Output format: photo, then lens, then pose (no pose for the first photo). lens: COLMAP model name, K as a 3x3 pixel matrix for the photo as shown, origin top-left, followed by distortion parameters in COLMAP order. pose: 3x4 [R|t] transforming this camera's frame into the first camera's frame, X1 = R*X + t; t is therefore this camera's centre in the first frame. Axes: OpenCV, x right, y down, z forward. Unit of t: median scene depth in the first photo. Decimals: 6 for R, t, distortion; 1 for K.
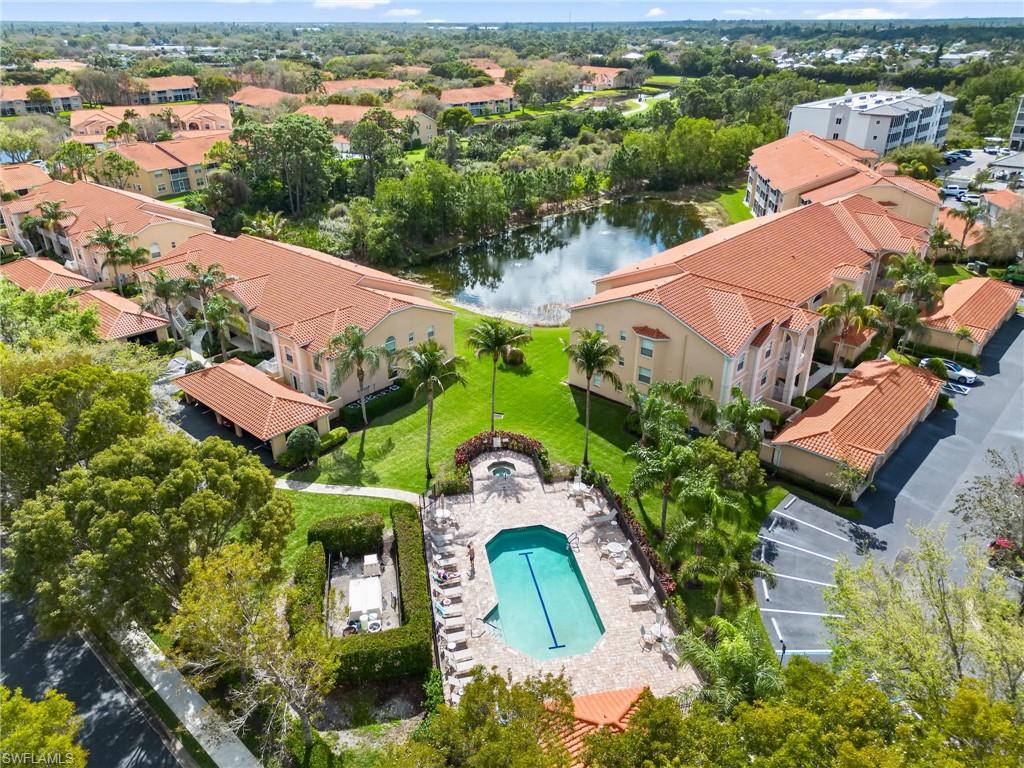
lens RADIAL K [[727.0, 0, 514.7], [0, 727.0, 379.2], [0, 0, 1]] dist [0.073105, -0.072500]
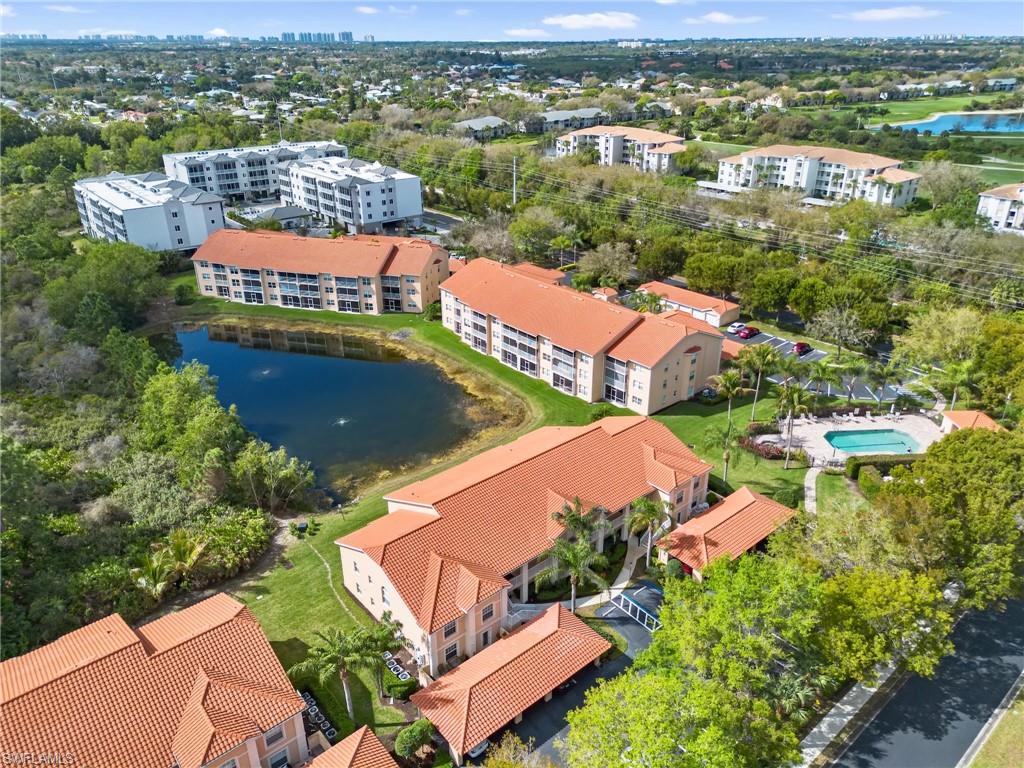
lens RADIAL K [[727.0, 0, 514.7], [0, 727.0, 379.2], [0, 0, 1]] dist [0.073105, -0.072500]
pose [[0.127480, -0.416360, 0.900218, -0.599709], [0.437624, 0.838110, 0.325663, -0.312496], [-0.890075, 0.352442, 0.289052, 0.383960]]
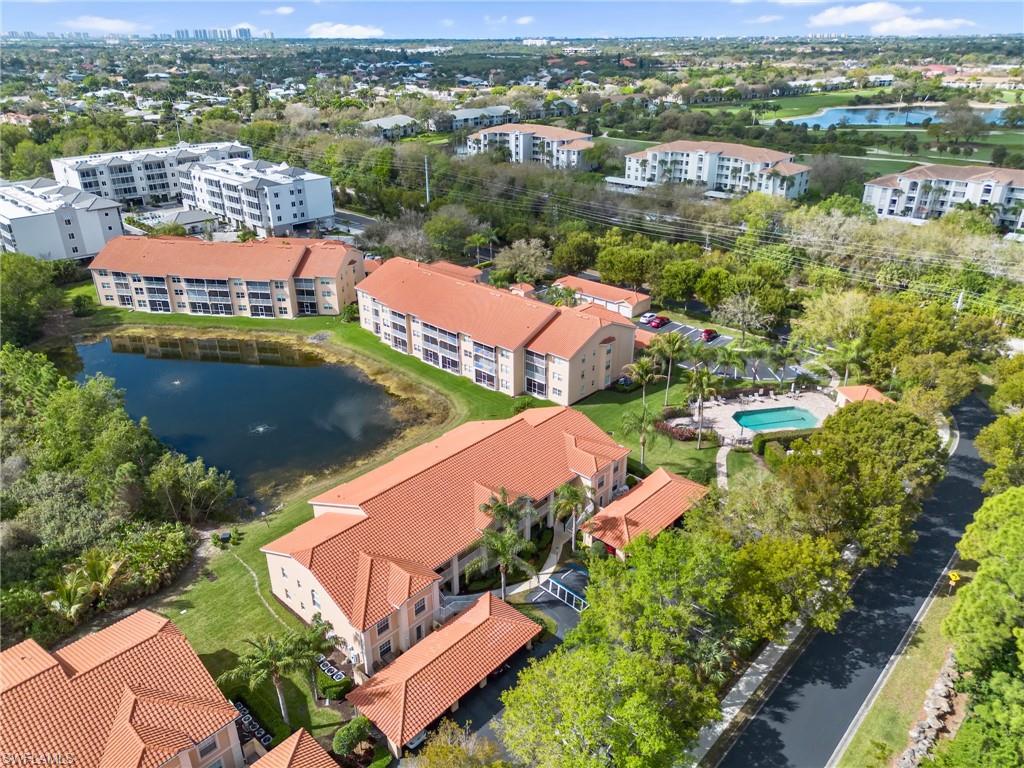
lens RADIAL K [[727.0, 0, 514.7], [0, 727.0, 379.2], [0, 0, 1]] dist [0.073105, -0.072500]
pose [[0.011772, -0.422386, 0.906340, -0.609349], [0.440857, 0.815745, 0.374440, -0.313669], [-0.897500, 0.395158, 0.195814, 0.380966]]
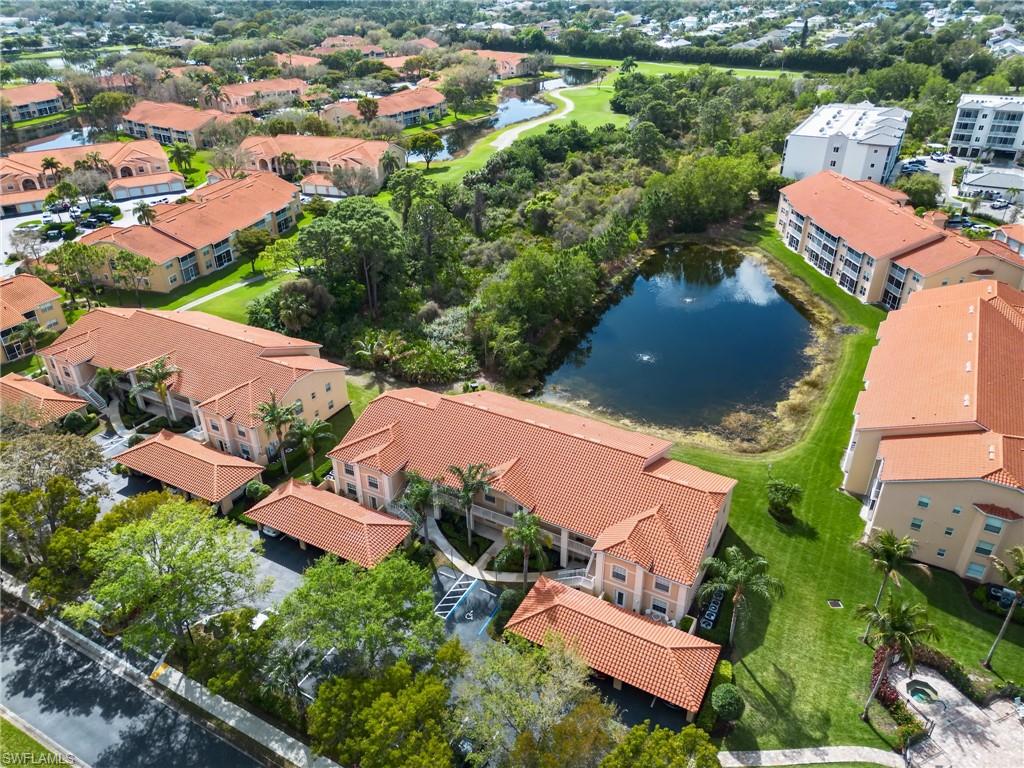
lens RADIAL K [[727.0, 0, 514.7], [0, 727.0, 379.2], [0, 0, 1]] dist [0.073105, -0.072500]
pose [[0.973617, -0.113917, 0.197721, -0.271283], [0.101964, 0.992347, 0.069648, -0.161883], [-0.204142, -0.047650, 0.977781, 0.065377]]
